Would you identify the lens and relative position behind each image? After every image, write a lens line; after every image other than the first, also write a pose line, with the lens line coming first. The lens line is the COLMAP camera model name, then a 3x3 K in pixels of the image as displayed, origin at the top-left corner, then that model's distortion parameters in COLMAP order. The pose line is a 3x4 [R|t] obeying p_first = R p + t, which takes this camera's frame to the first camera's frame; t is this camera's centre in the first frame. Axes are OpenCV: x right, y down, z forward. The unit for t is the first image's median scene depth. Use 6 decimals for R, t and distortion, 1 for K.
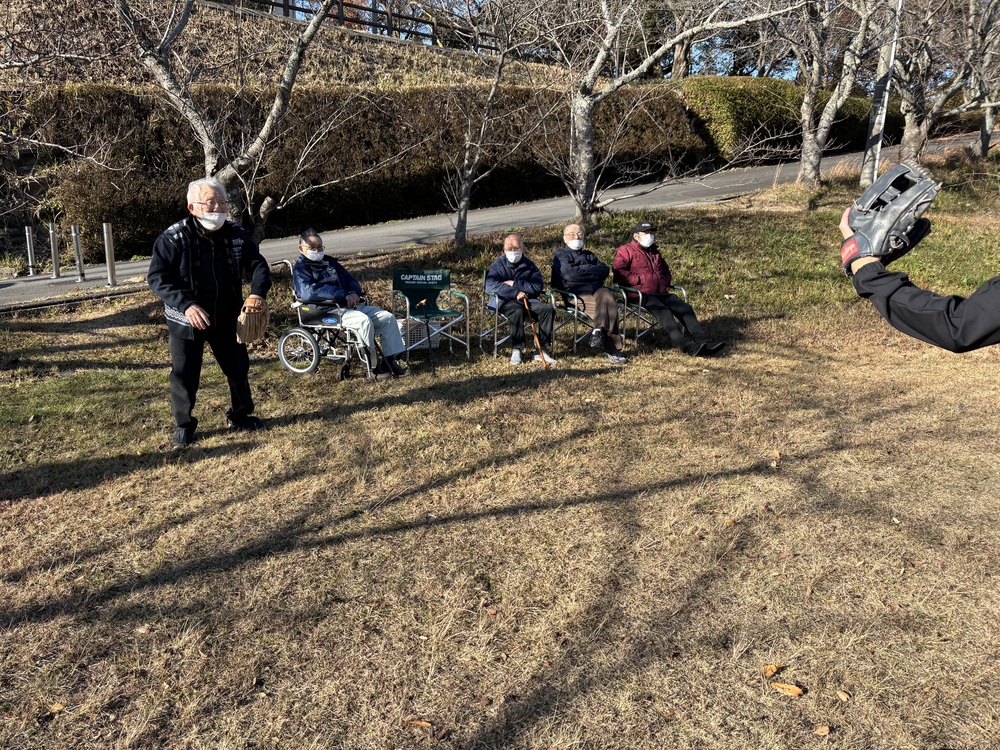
lens RADIAL K [[747.0, 0, 490.6], [0, 747.0, 373.2], [0, 0, 1]] dist [0.037212, -0.033311]
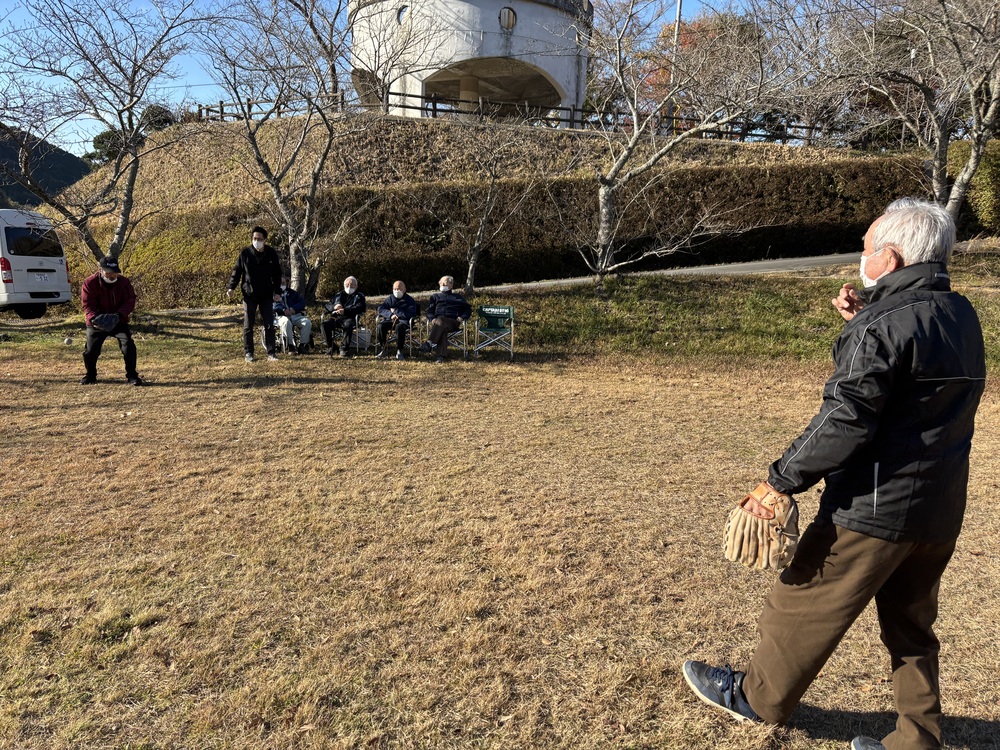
lens RADIAL K [[747.0, 0, 492.6], [0, 747.0, 380.4], [0, 0, 1]] dist [0.037212, -0.033311]
pose [[0.863888, 0.093477, -0.494933, 0.557721], [-0.132784, 0.990133, -0.044767, 0.041341], [0.485865, 0.104393, 0.867777, -0.157420]]
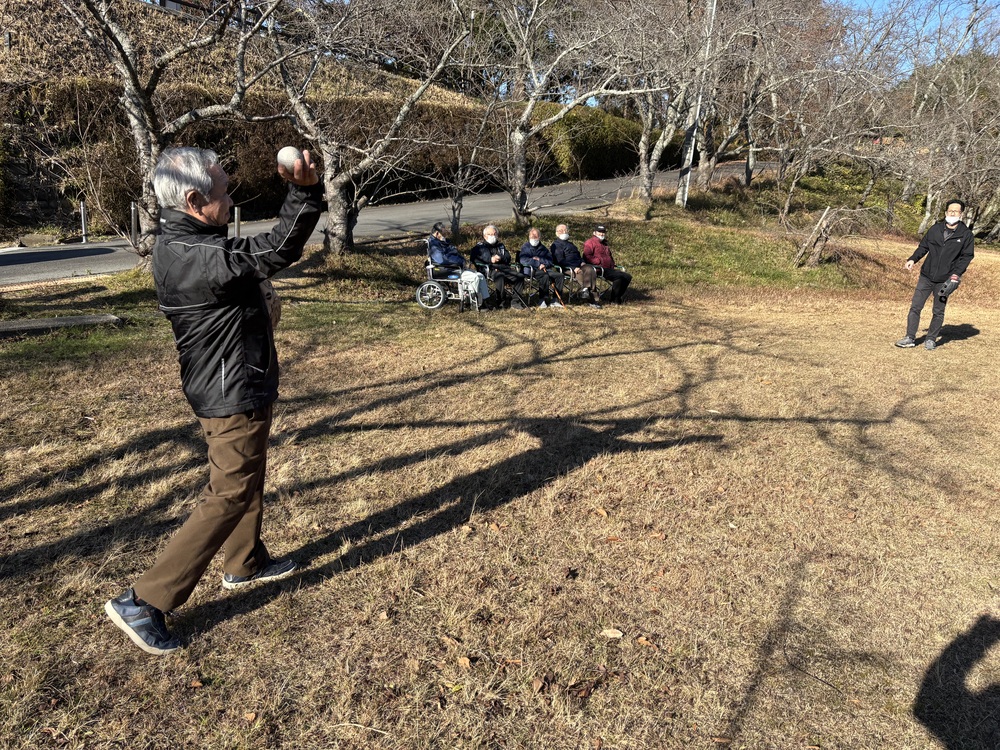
lens RADIAL K [[747.0, 0, 485.5], [0, 747.0, 377.5], [0, 0, 1]] dist [0.037212, -0.033311]
pose [[0.962887, -0.005707, 0.269844, -0.287567], [0.001704, 0.999885, 0.015067, 0.062619], [-0.269899, -0.014048, 0.962786, -0.305076]]
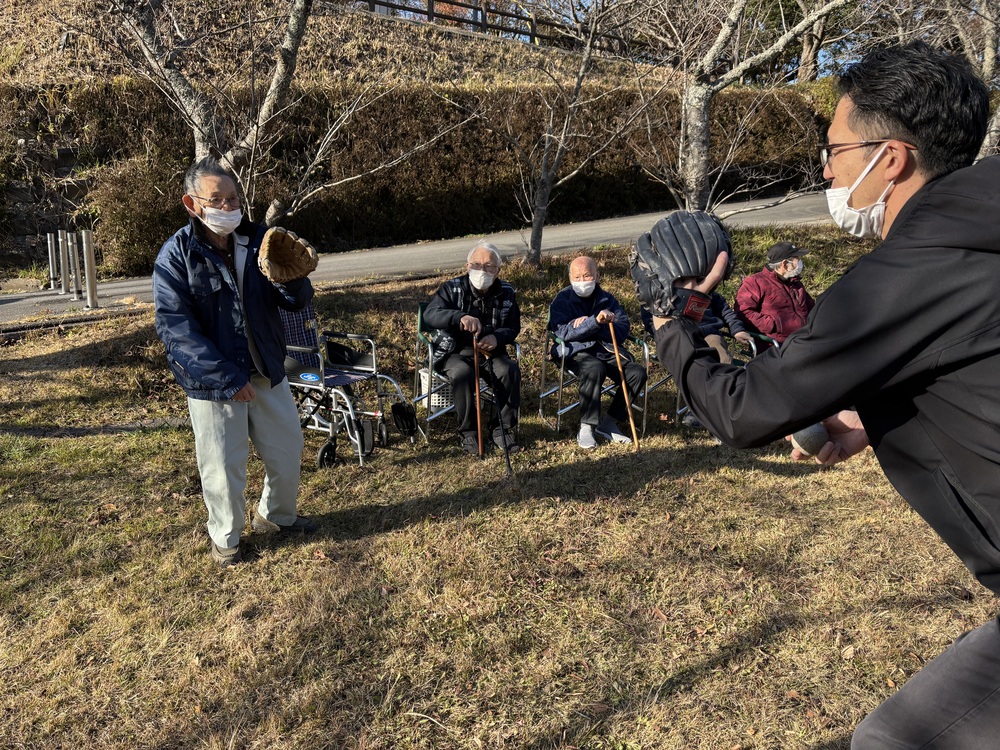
lens RADIAL K [[747.0, 0, 506.3], [0, 747.0, 382.1], [0, 0, 1]] dist [0.037212, -0.033311]
pose [[0.993153, 0.039974, -0.109766, 0.018046], [-0.040950, 0.999139, -0.006648, -0.033135], [0.109405, 0.011097, 0.993935, 0.165010]]
